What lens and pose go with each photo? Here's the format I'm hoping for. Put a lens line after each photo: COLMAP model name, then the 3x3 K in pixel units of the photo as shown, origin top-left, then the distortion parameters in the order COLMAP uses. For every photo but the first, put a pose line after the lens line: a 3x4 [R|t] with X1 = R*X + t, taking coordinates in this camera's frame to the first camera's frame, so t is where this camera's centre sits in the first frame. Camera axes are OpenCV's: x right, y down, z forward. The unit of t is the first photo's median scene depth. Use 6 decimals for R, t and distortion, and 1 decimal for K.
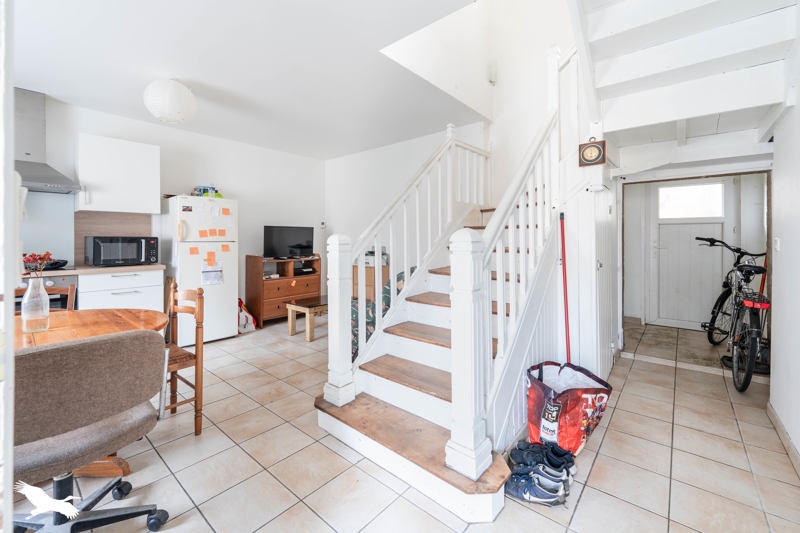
lens RADIAL K [[328.8, 0, 404.1], [0, 328.8, 238.1], [0, 0, 1]] dist [-0.000840, -0.000455]
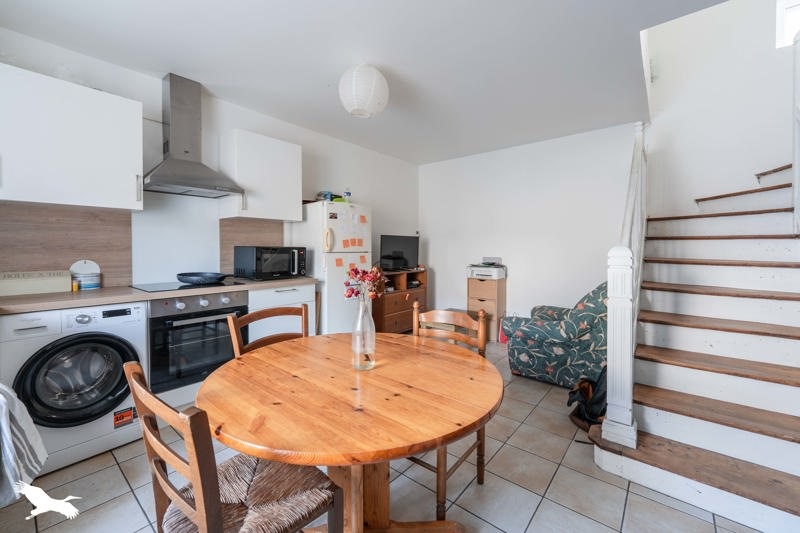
lens RADIAL K [[328.8, 0, 399.2], [0, 328.8, 252.2], [0, 0, 1]] dist [-0.000840, -0.000455]
pose [[0.999959, 0.002850, 0.008537, -0.490585], [-0.002978, 0.999884, 0.014947, -0.003608], [-0.008493, -0.014971, 0.999852, 0.097409]]
